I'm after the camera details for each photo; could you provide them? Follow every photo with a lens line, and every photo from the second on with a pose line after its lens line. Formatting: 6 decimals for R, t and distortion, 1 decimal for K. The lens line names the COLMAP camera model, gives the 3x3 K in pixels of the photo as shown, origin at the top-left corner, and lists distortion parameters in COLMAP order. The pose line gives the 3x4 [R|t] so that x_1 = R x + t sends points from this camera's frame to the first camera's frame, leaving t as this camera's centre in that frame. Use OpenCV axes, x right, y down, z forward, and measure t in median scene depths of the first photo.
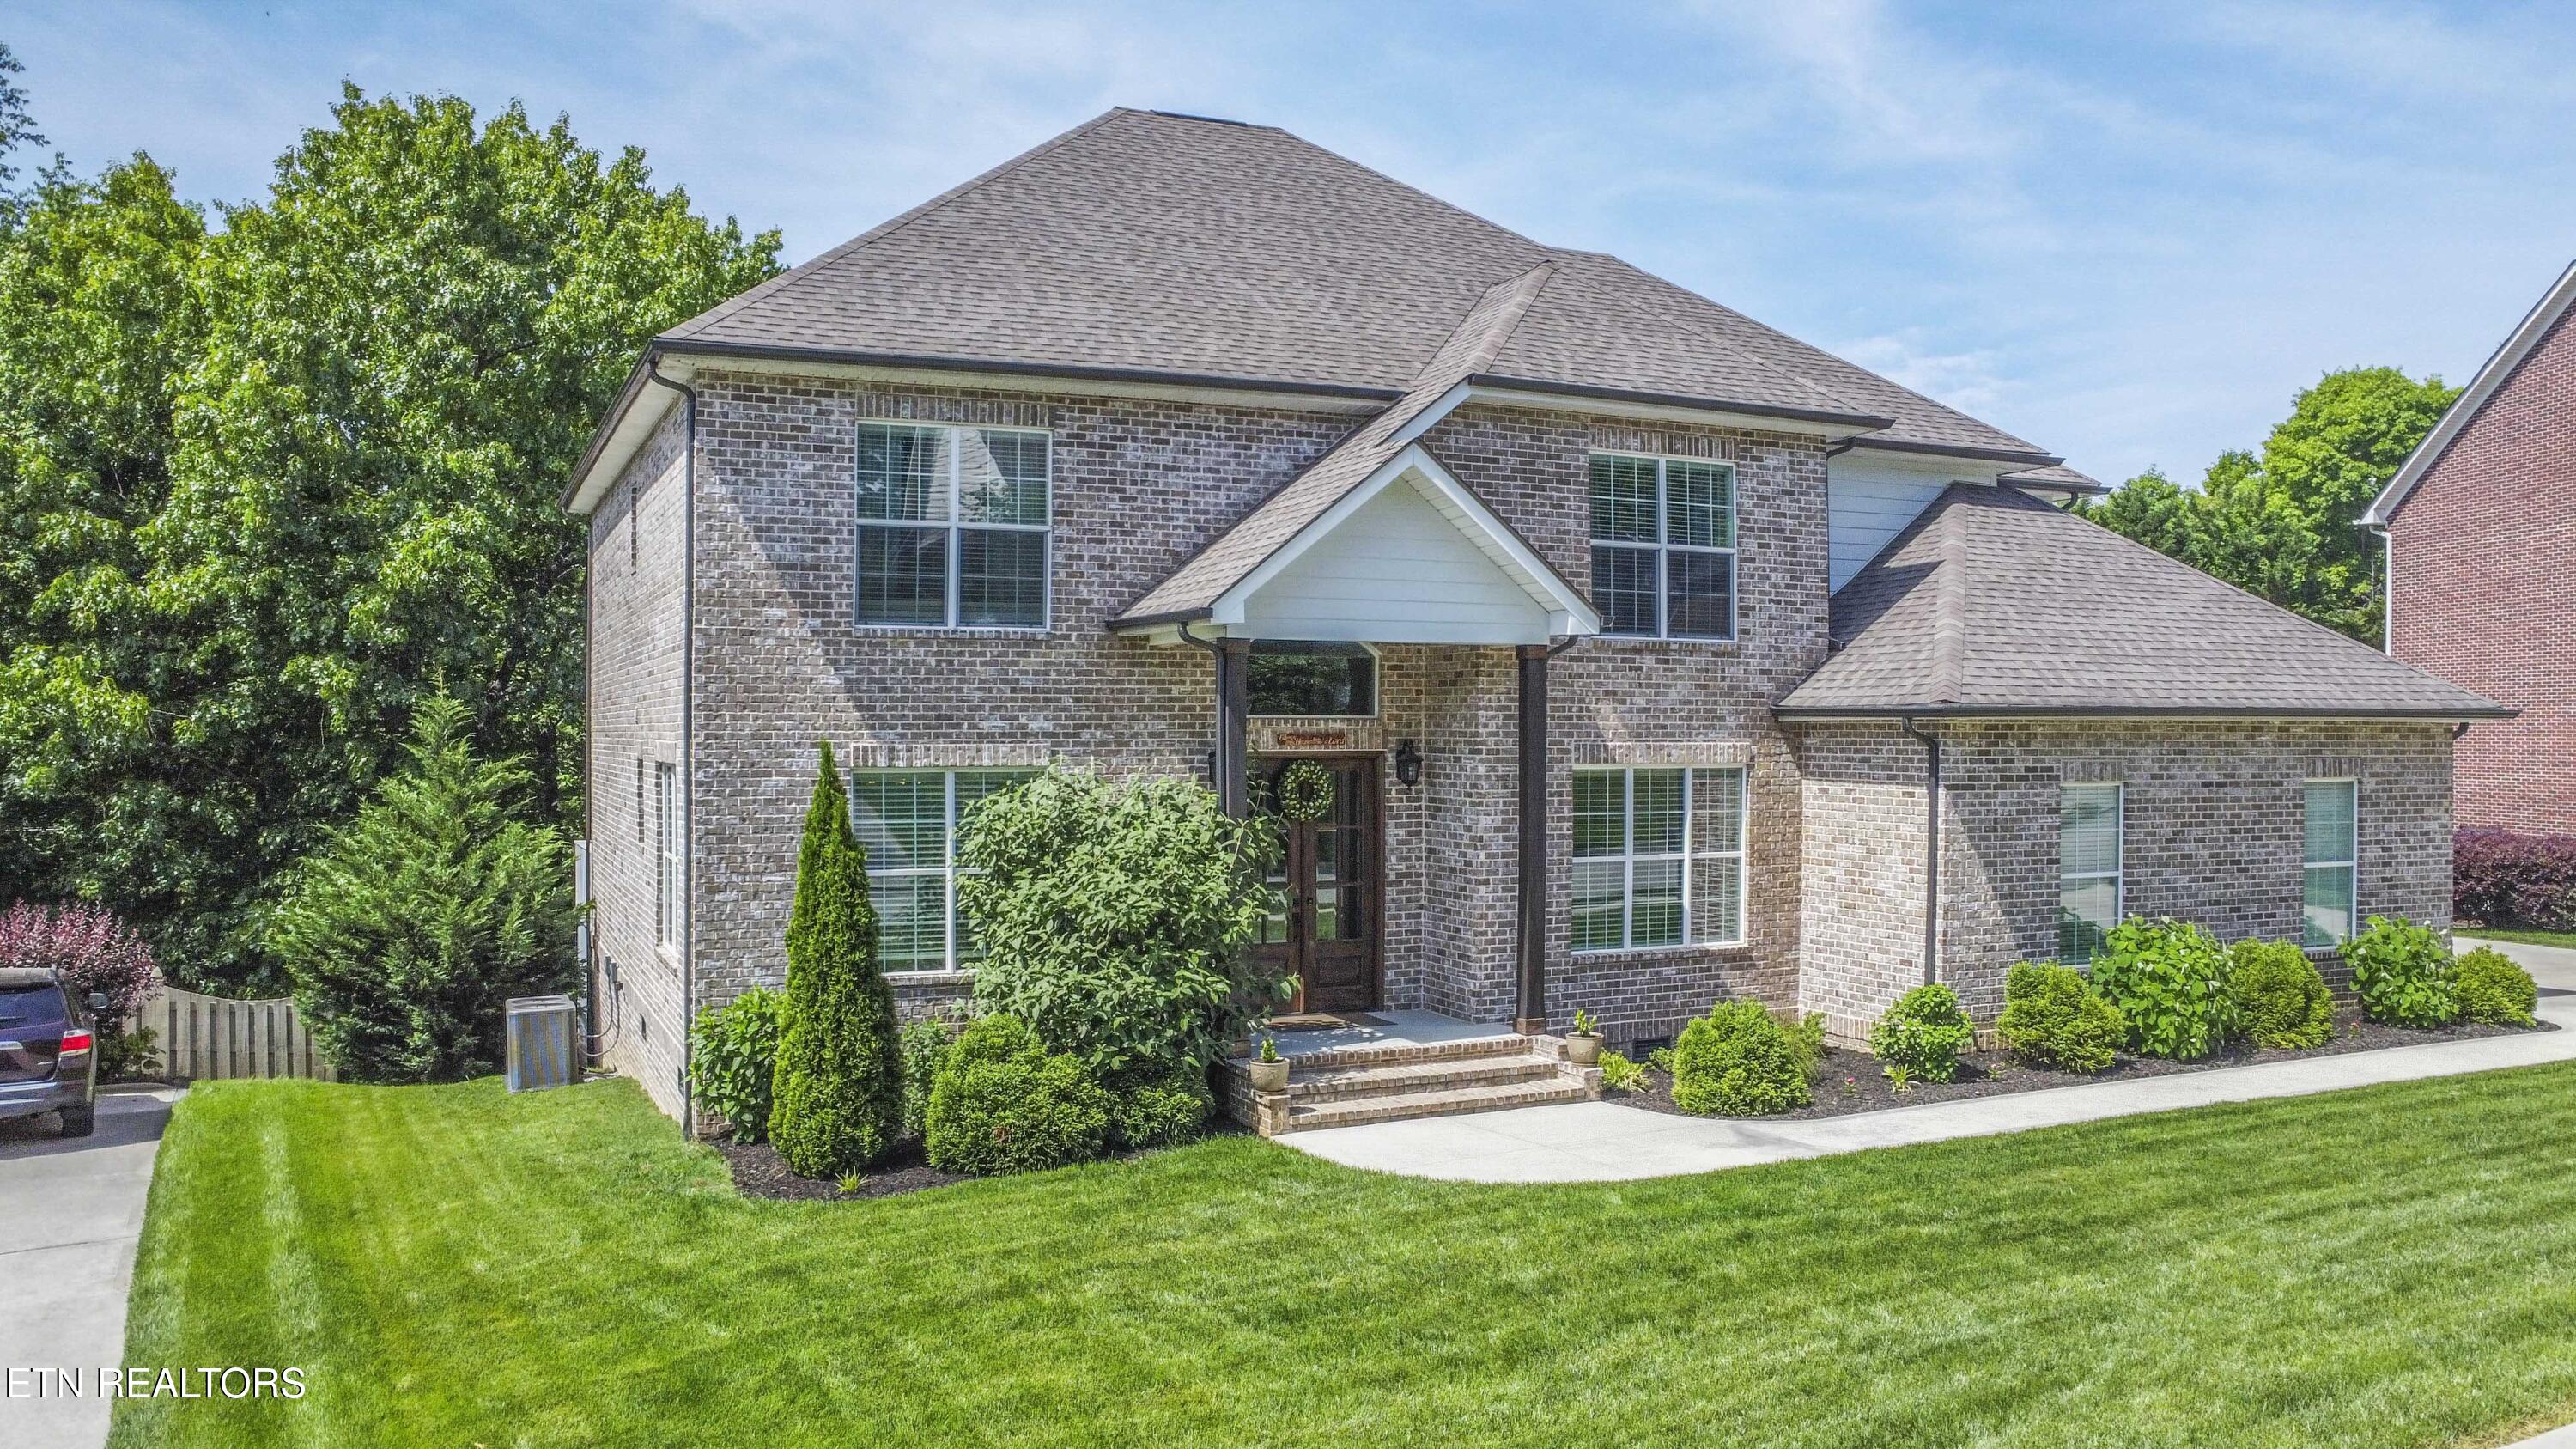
lens RADIAL K [[1897.1, 0, 1216.3], [0, 1897.1, 703.1], [0, 0, 1]] dist [-0.125057, 0.177756]
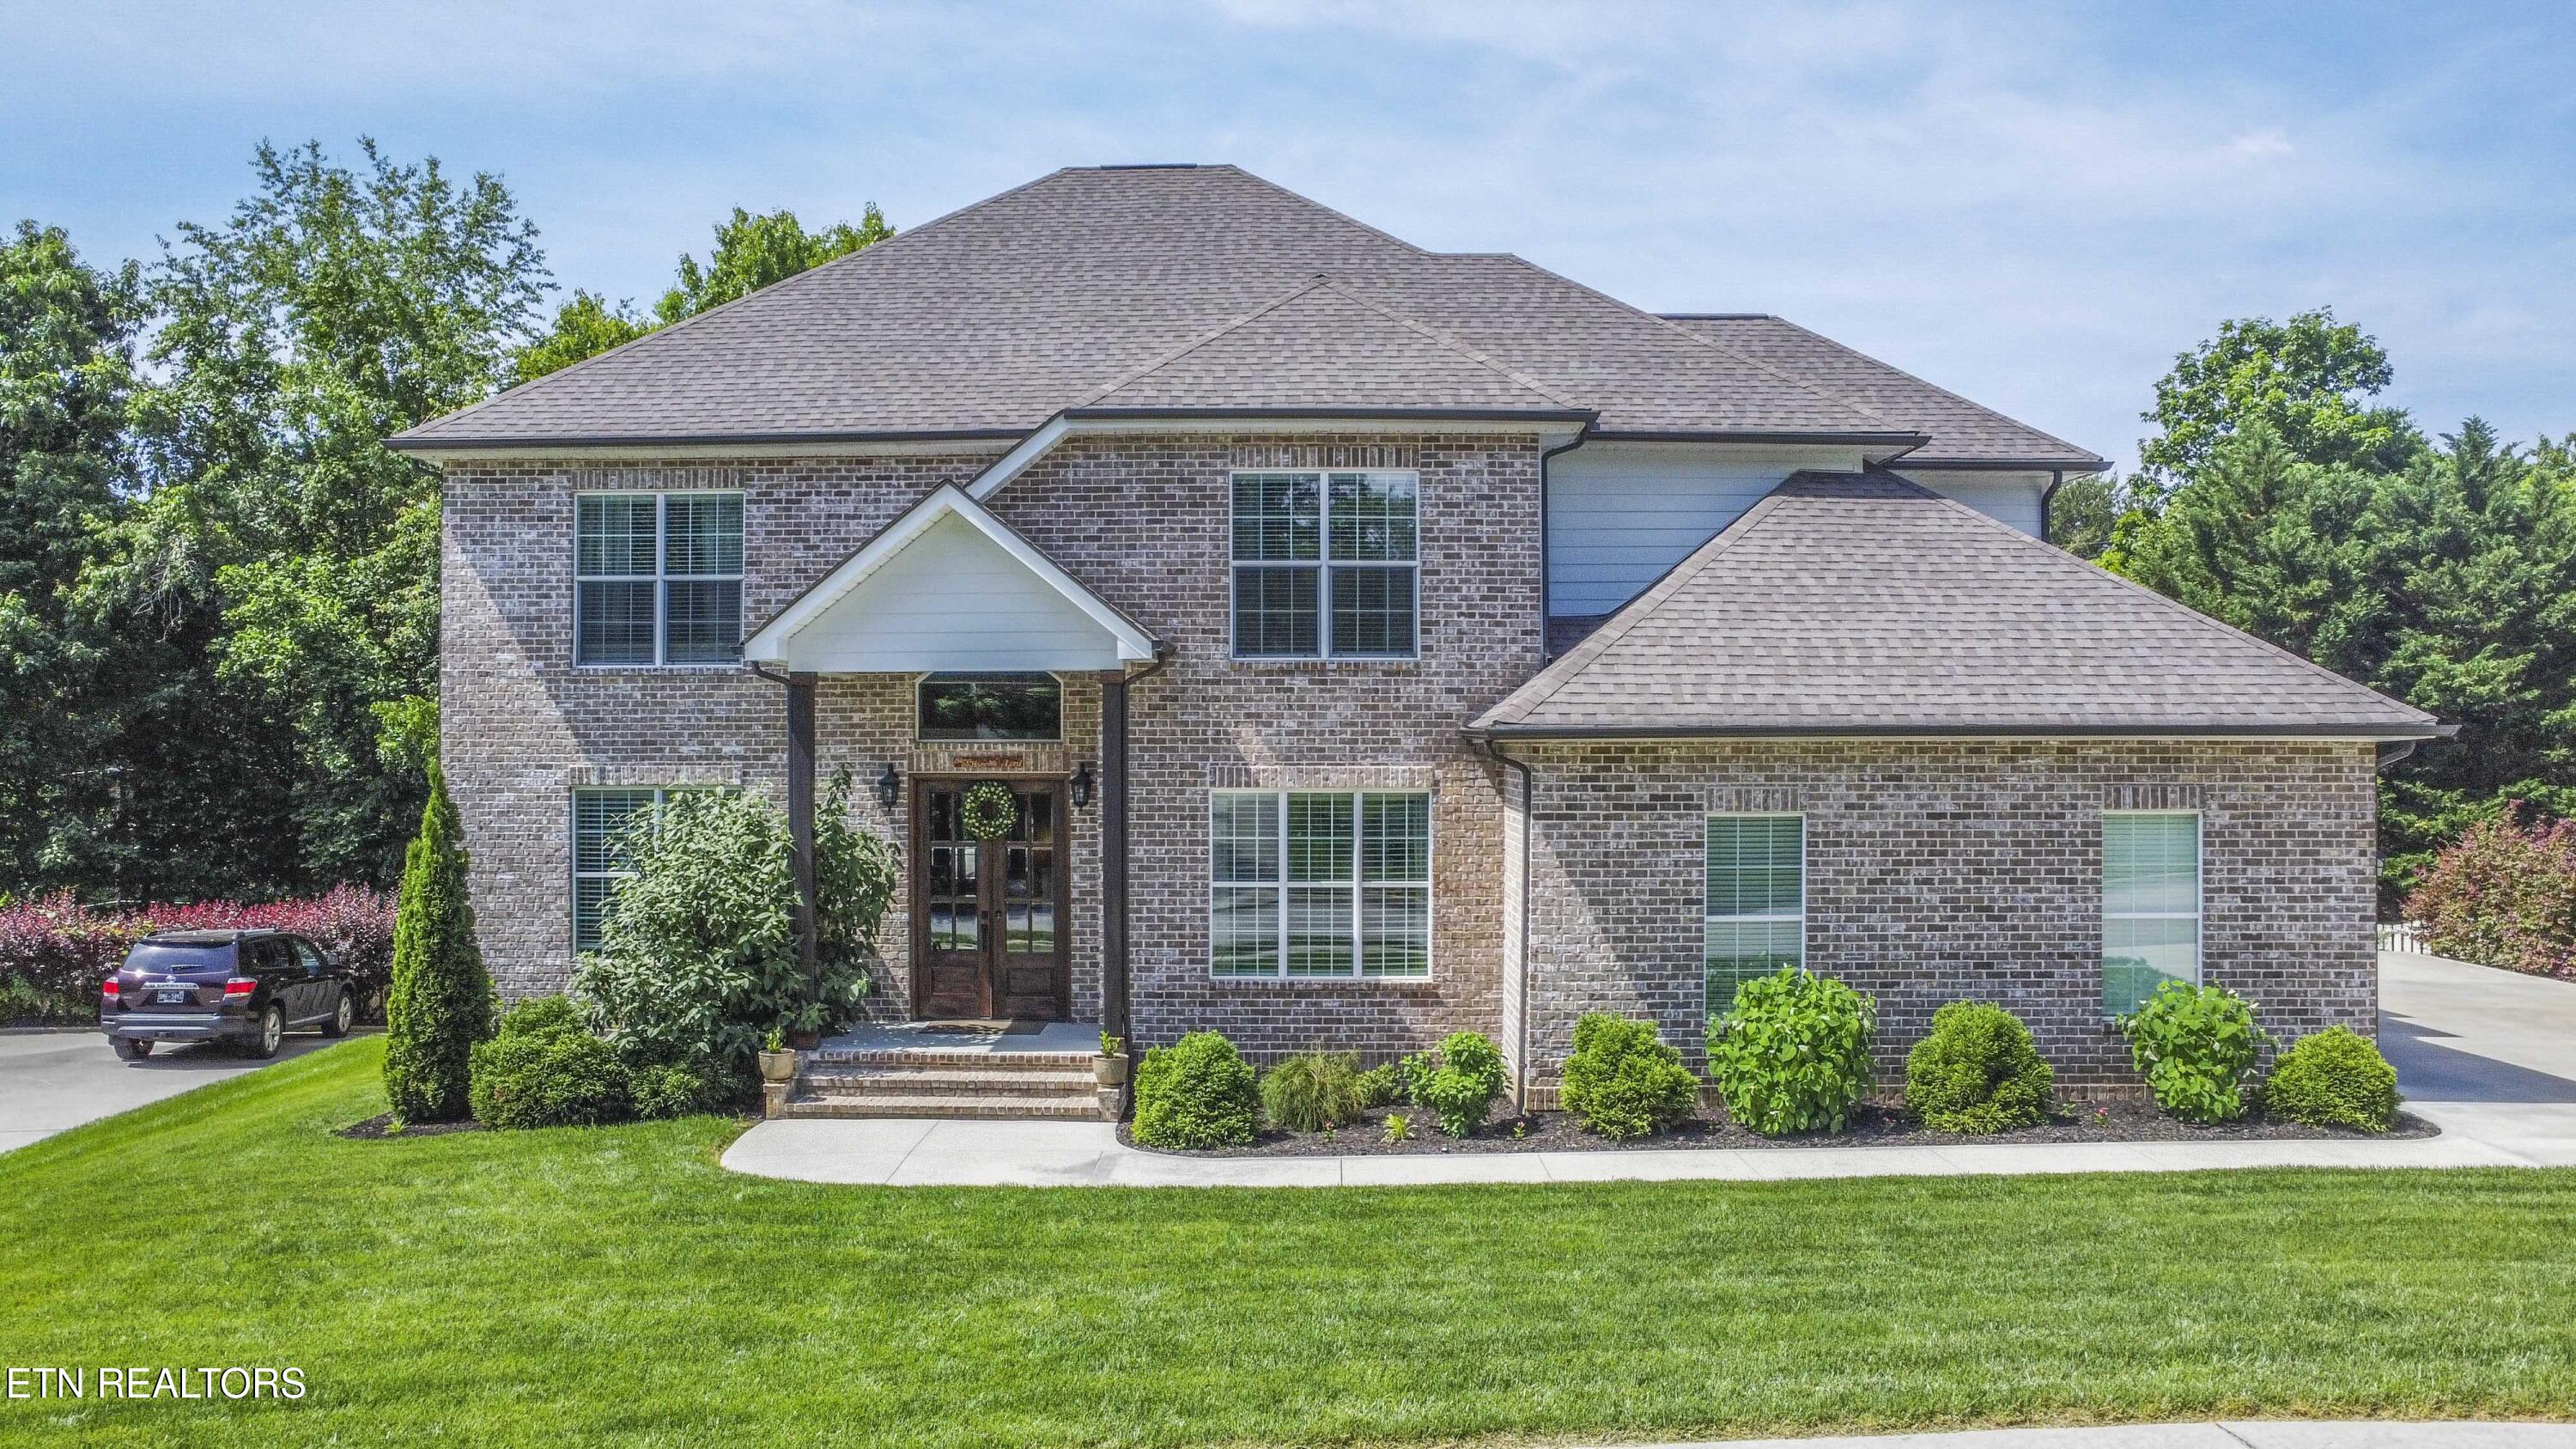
lens RADIAL K [[1897.1, 0, 1332.1], [0, 1897.1, 712.8], [0, 0, 1]] dist [-0.125057, 0.177756]
pose [[0.910358, -0.009936, -0.413702, 0.672733], [0.009053, 0.999951, -0.004096, -0.002420], [0.413722, -0.000016, 0.910403, 0.117944]]
